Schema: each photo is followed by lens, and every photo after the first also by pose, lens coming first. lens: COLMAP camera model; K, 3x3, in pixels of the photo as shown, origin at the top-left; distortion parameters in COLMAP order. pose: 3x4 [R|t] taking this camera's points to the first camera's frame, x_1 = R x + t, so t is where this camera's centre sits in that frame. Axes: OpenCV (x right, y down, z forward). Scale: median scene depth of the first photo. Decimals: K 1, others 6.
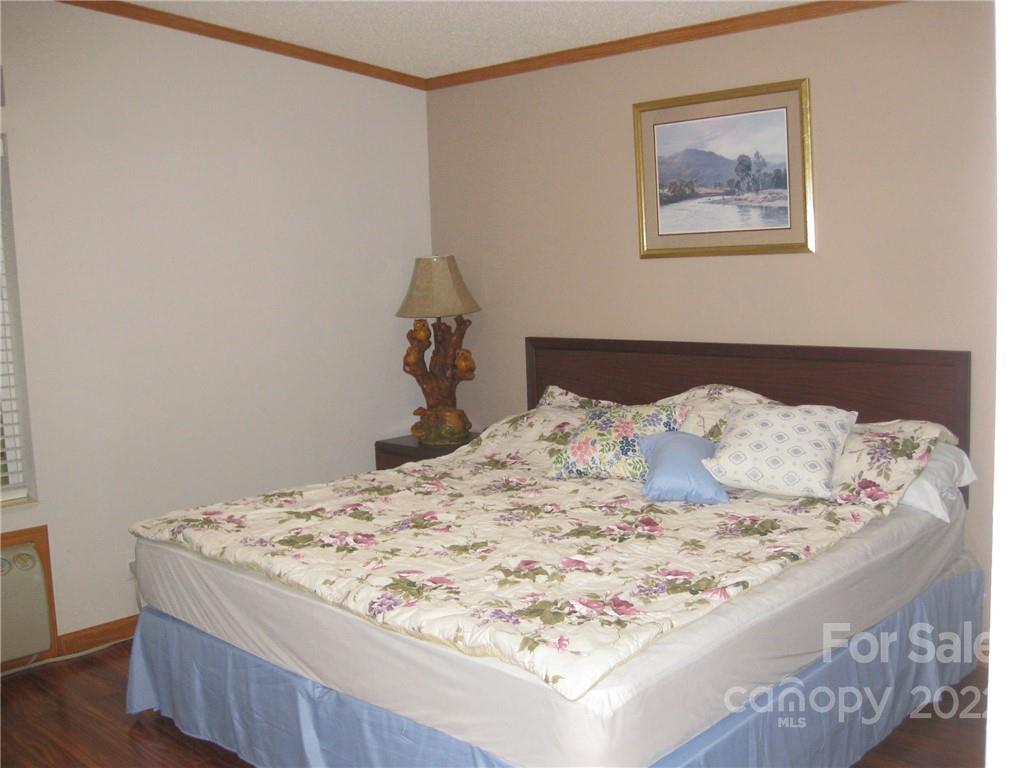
lens RADIAL K [[1056.1, 0, 512.0], [0, 1056.1, 384.0], [0, 0, 1]] dist [-0.189388, 0.189423]
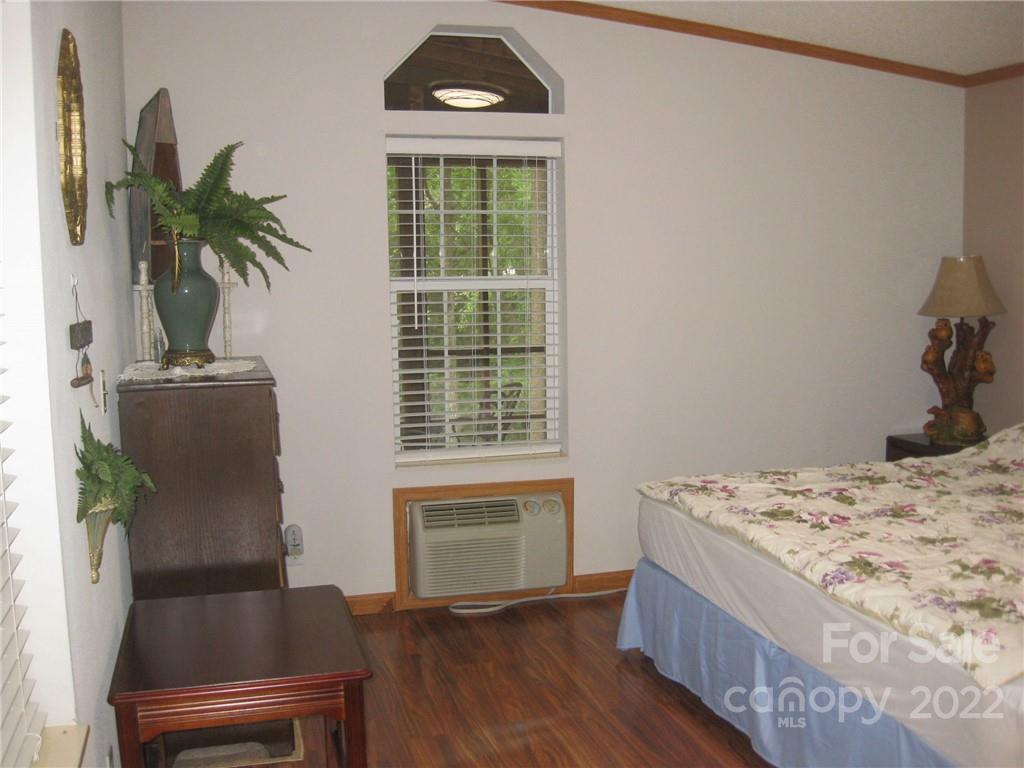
lens RADIAL K [[1056.1, 0, 512.0], [0, 1056.1, 384.0], [0, 0, 1]] dist [-0.189388, 0.189423]
pose [[0.862922, 0.081008, -0.498803, 0.078627], [-0.076351, 0.996636, 0.029773, 0.004160], [0.499537, 0.012393, 0.866204, -0.070307]]
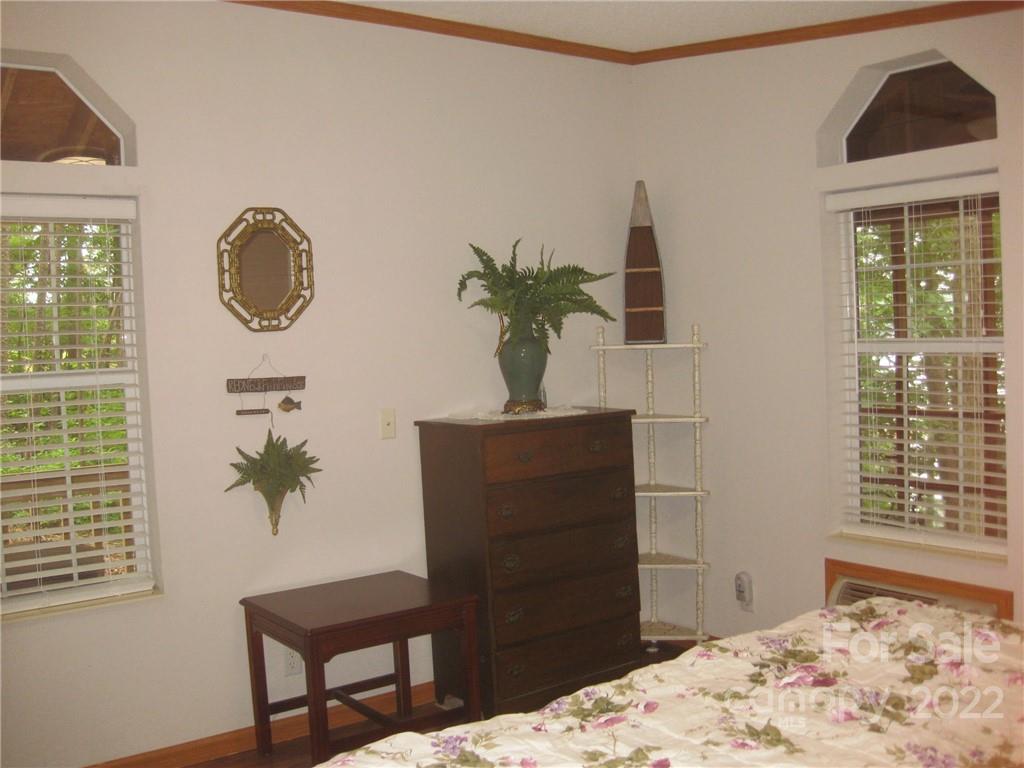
lens RADIAL K [[1056.1, 0, 512.0], [0, 1056.1, 384.0], [0, 0, 1]] dist [-0.189388, 0.189423]
pose [[-0.161800, 0.092954, -0.982436, 0.589037], [-0.078742, 0.991163, 0.106748, -0.130842], [0.983677, 0.094631, -0.153051, 0.817051]]
